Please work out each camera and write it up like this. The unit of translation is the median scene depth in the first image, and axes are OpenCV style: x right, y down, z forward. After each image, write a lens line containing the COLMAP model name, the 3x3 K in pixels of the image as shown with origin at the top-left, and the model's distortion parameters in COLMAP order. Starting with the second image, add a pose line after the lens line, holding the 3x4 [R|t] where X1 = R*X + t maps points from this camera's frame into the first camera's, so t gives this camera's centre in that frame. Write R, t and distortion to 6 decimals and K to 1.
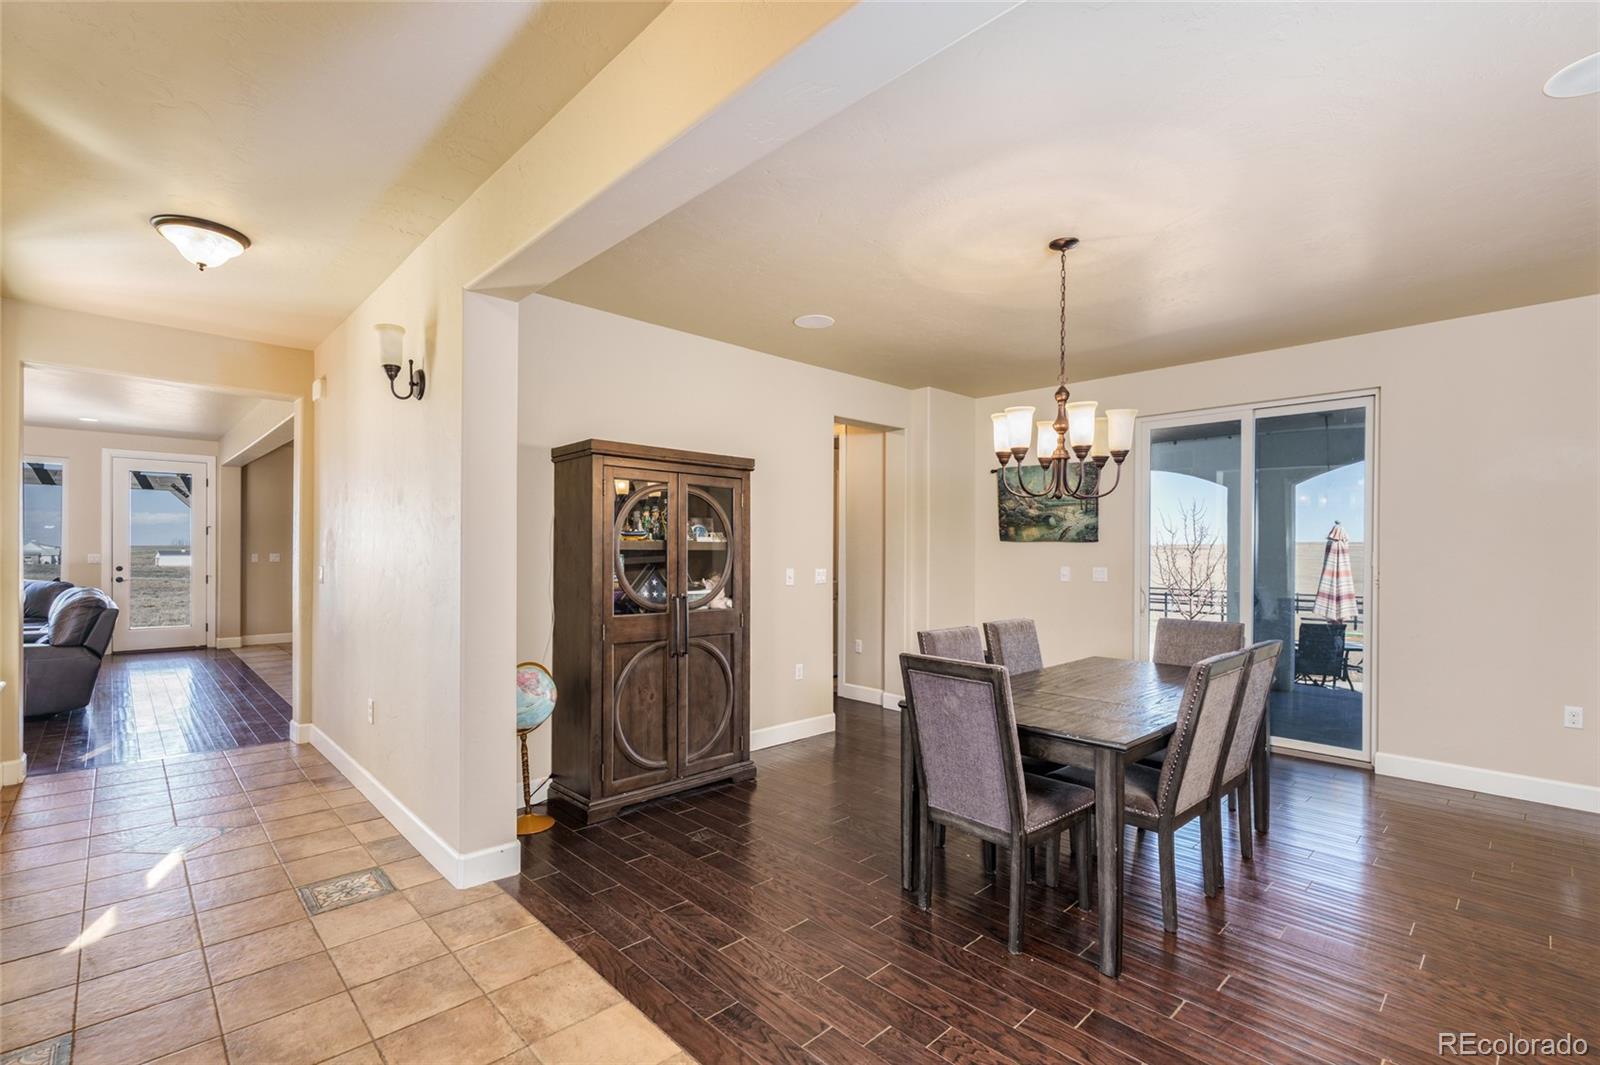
lens RADIAL K [[710.7, 0, 791.6], [0, 710.7, 545.1], [0, 0, 1]] dist [-0.003818, 0.000689]
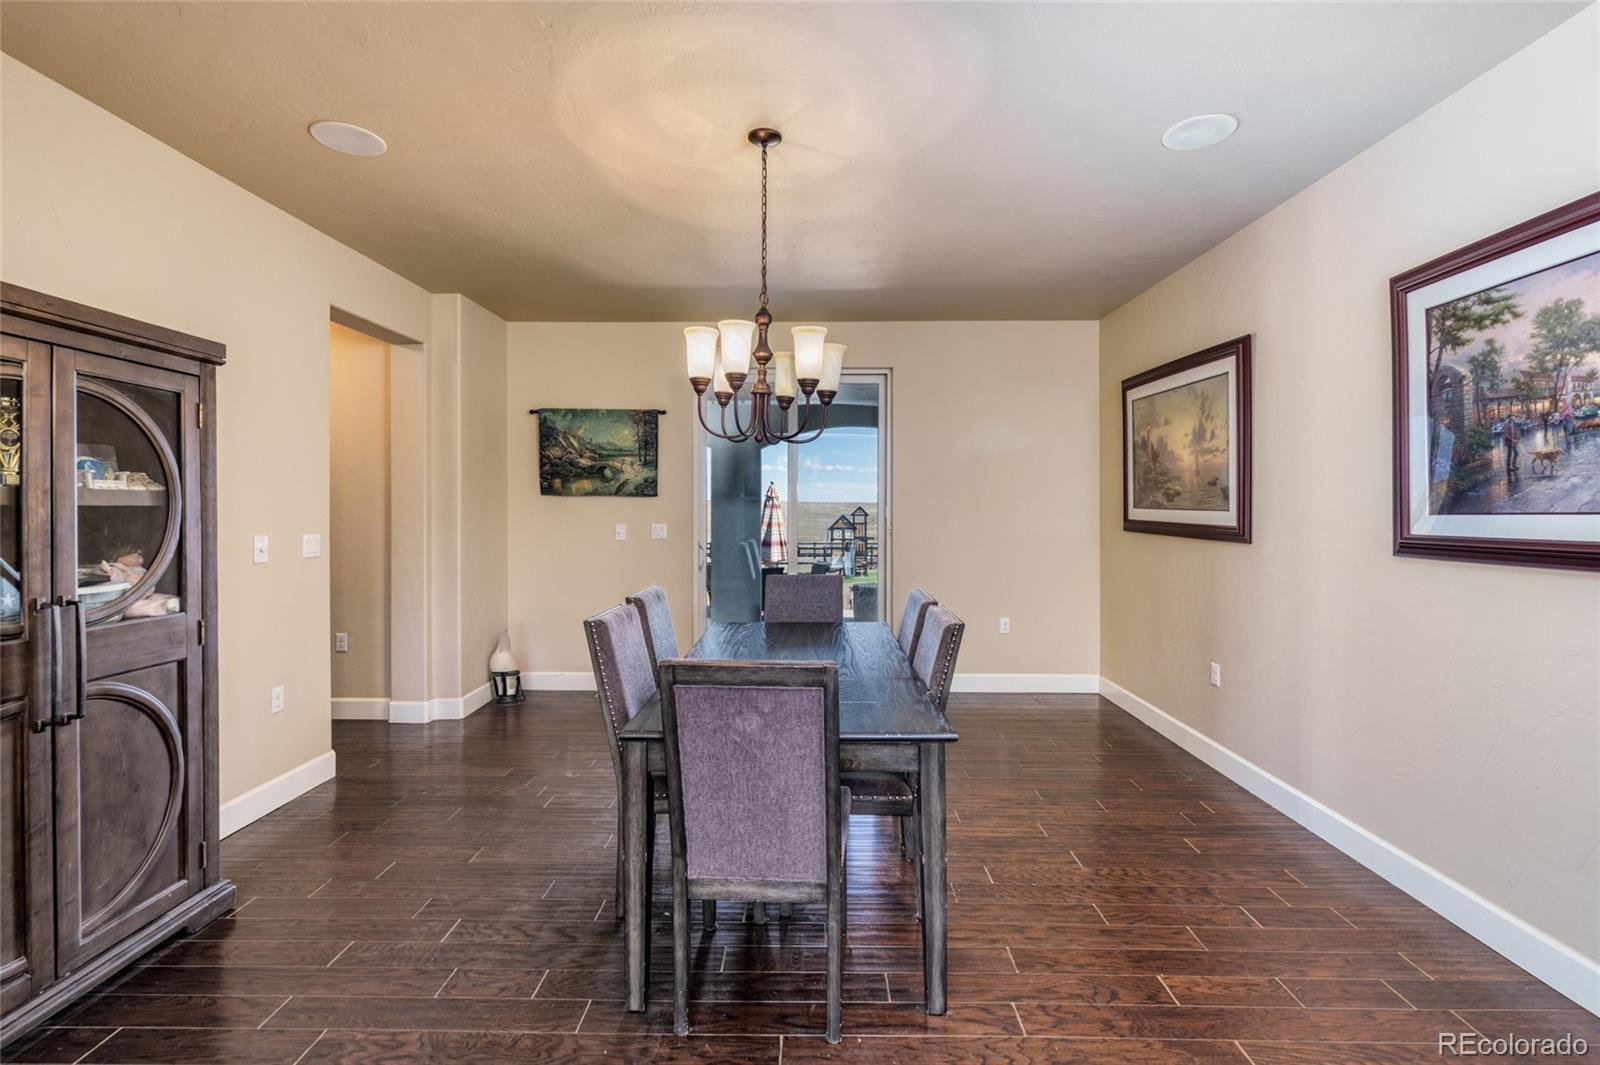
lens RADIAL K [[710.7, 0, 805.4], [0, 710.7, 506.2], [0, 0, 1]] dist [-0.003818, 0.000689]
pose [[0.702132, -0.003746, 0.712037, -0.134331], [-0.000426, 0.999984, 0.005681, 0.003995], [-0.712047, -0.004292, 0.702119, 0.282665]]
